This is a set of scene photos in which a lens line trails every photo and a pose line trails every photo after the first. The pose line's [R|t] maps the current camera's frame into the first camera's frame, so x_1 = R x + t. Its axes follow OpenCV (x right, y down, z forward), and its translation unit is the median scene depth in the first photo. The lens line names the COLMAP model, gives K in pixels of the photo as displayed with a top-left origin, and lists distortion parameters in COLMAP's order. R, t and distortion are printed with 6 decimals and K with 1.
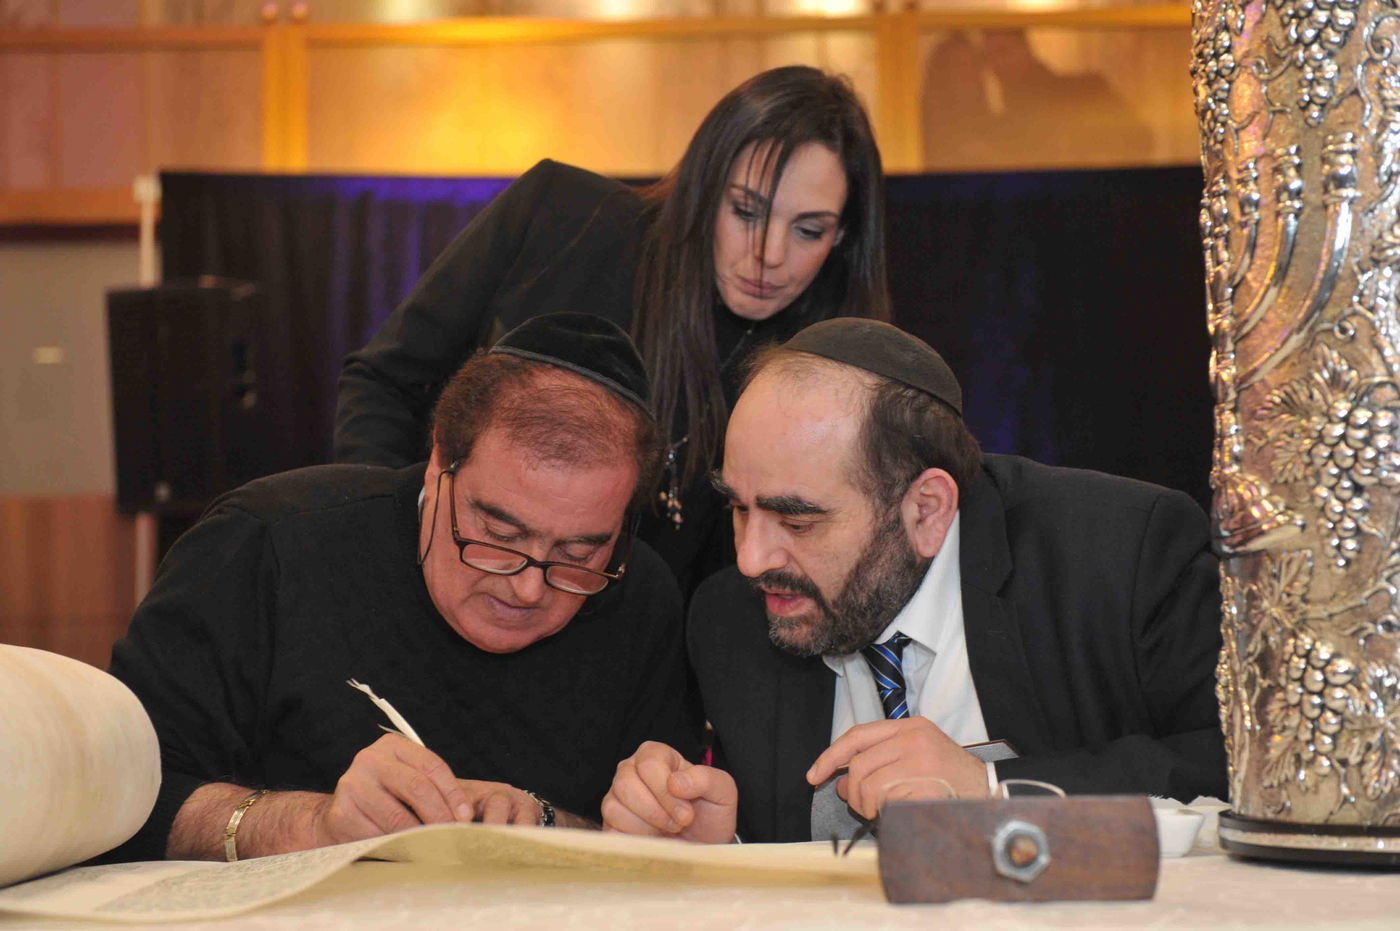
lens RADIAL K [[2557.2, 0, 700.0], [0, 2557.2, 465.5], [0, 0, 1]] dist [0.158410, -0.336457]
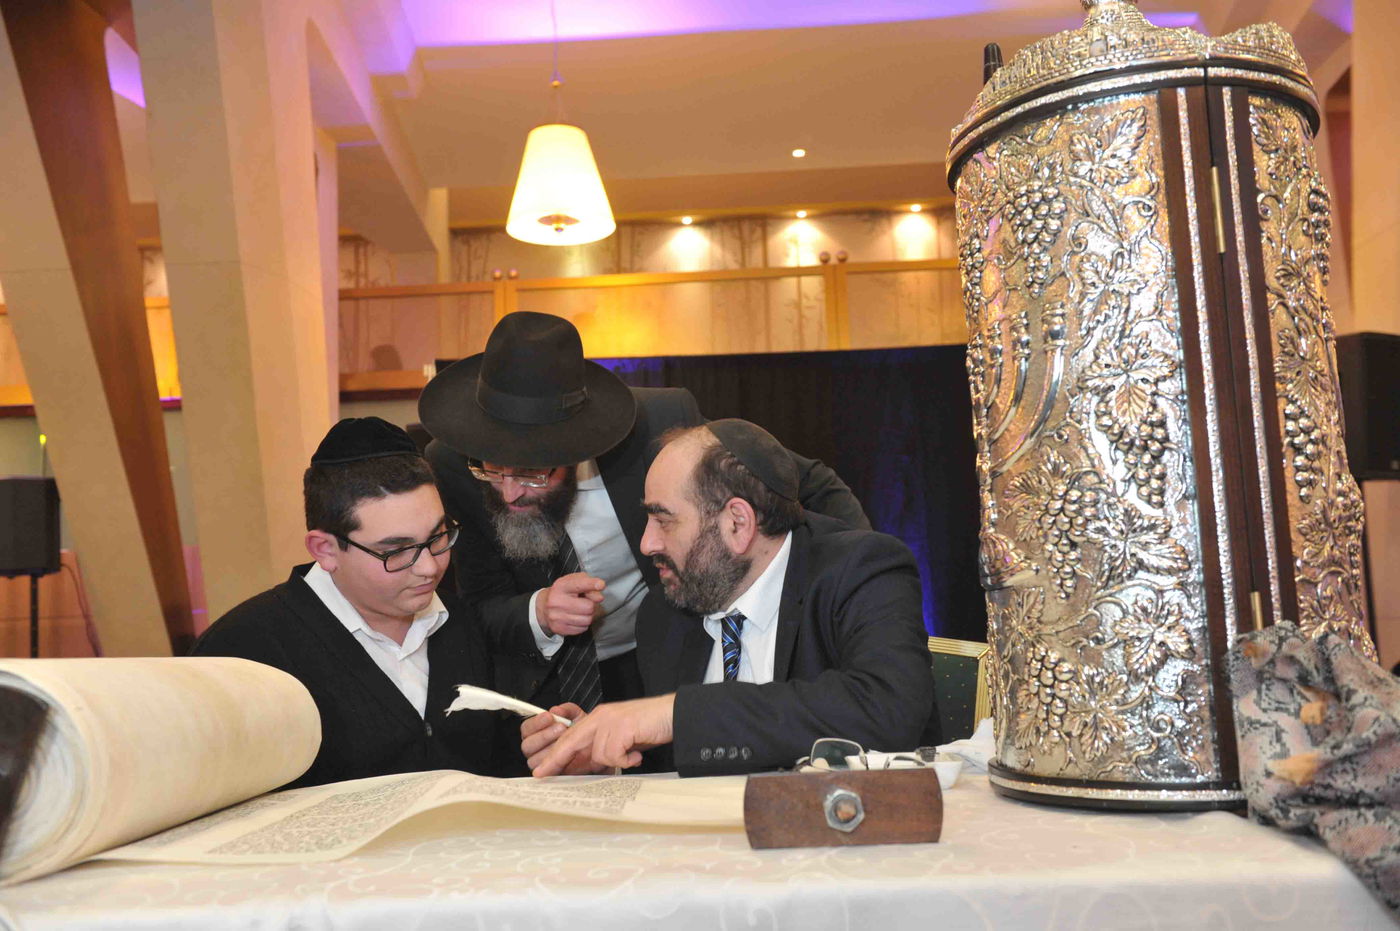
lens RADIAL K [[1322.0, 0, 708.3], [0, 1322.0, 467.2], [0, 0, 1]] dist [0.020527, 0.021167]
pose [[0.999070, -0.022374, -0.036855, 0.076662], [0.021260, 0.999314, -0.030337, -0.016099], [0.037508, 0.029525, 0.998860, 0.241229]]
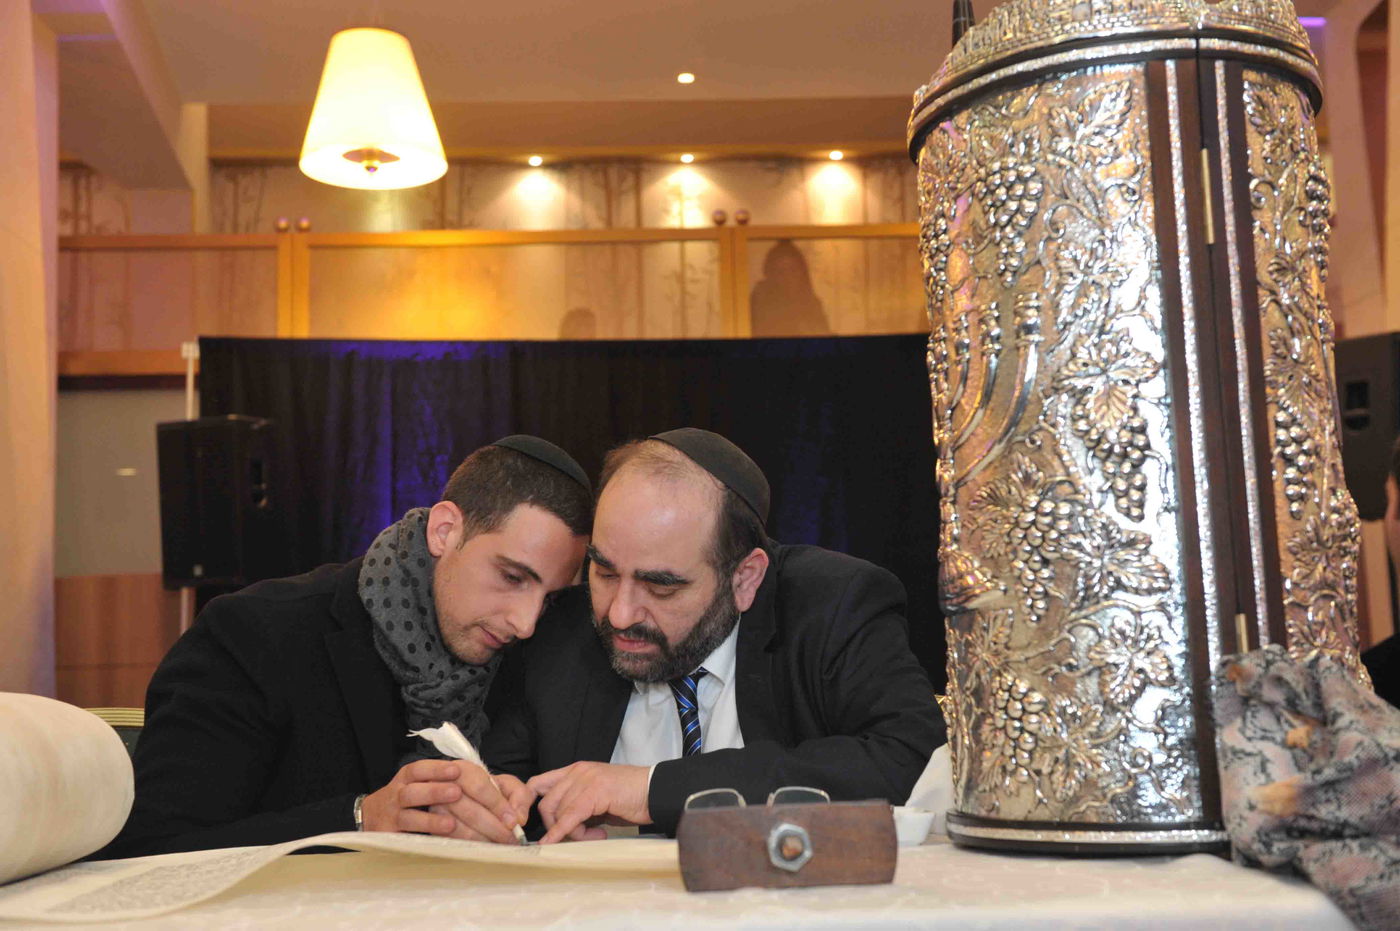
lens RADIAL K [[1798.0, 0, 706.3], [0, 1798.0, 466.5], [0, 0, 1]] dist [0.122003, 0.013080]
pose [[0.998464, -0.004112, 0.055254, 0.031466], [0.006595, 0.998973, -0.044825, 0.000611], [-0.055013, 0.045121, 0.997466, 0.088402]]
